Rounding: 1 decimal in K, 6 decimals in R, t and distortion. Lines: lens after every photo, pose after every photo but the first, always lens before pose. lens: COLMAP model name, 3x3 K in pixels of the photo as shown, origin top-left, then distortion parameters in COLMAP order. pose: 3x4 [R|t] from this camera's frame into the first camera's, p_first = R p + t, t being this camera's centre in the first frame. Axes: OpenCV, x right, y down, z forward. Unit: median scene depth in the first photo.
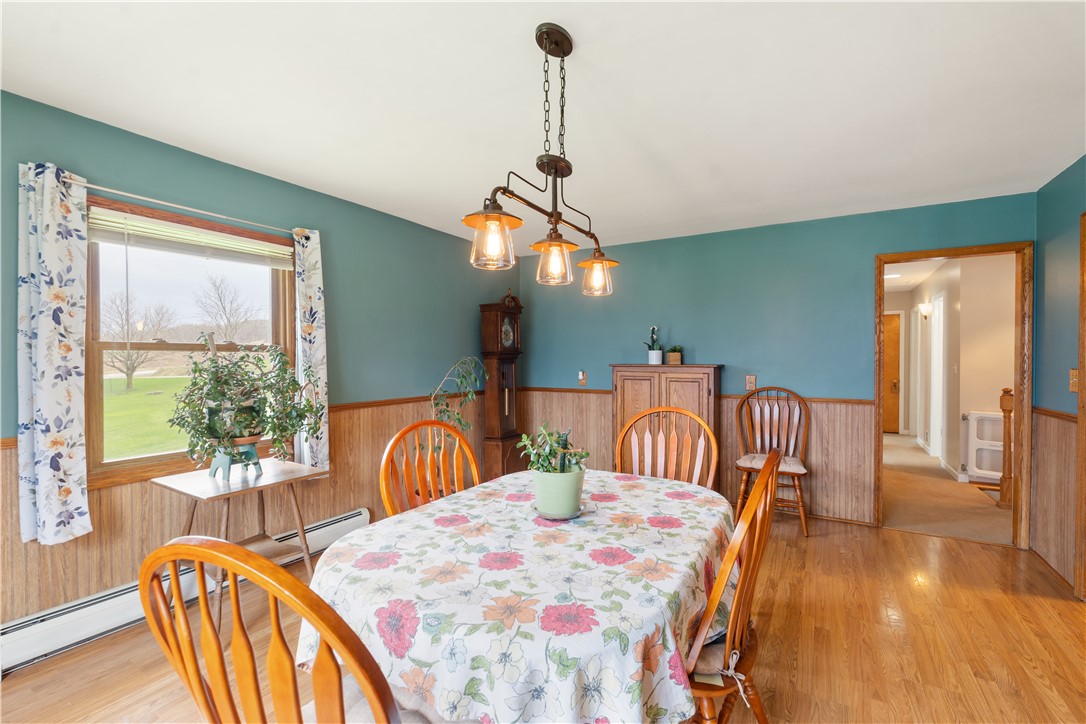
lens RADIAL K [[480.4, 0, 544.8], [0, 480.4, 362.7], [0, 0, 1]] dist [0.000267, 0.000609]
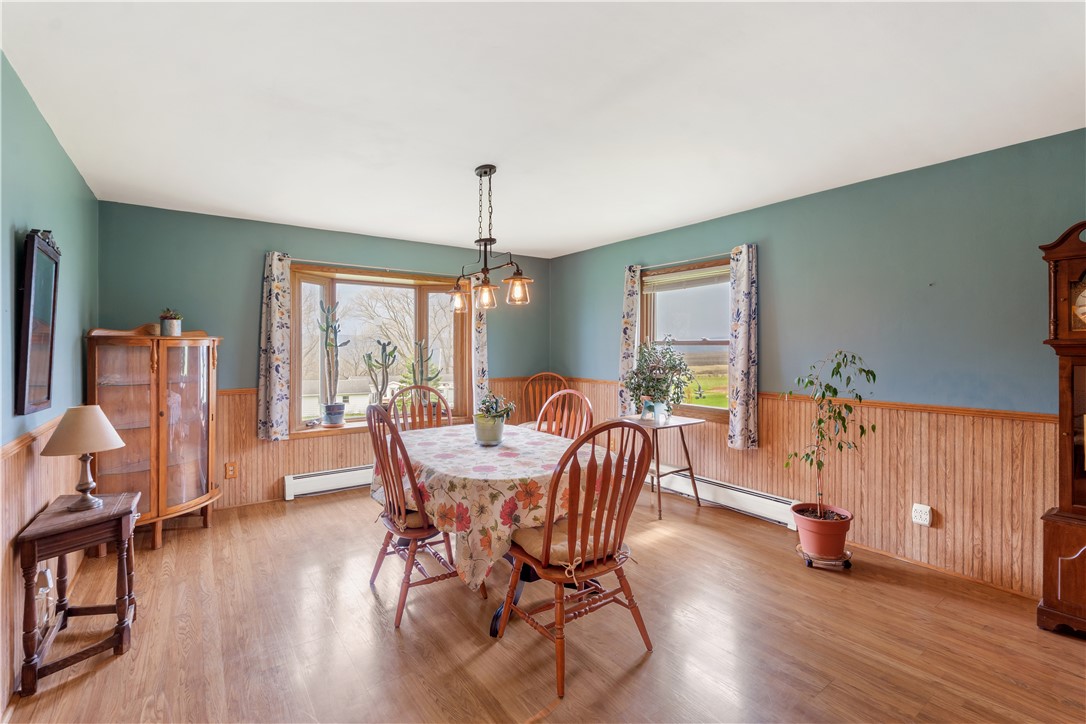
lens RADIAL K [[480.4, 0, 544.2], [0, 480.4, 350.4], [0, 0, 1]] dist [0.000267, 0.000609]
pose [[-0.396140, 0.009942, -0.918136, 1.202173], [-0.009473, 0.999844, 0.014914, -0.032556], [0.918141, 0.014605, -0.395984, 1.477339]]
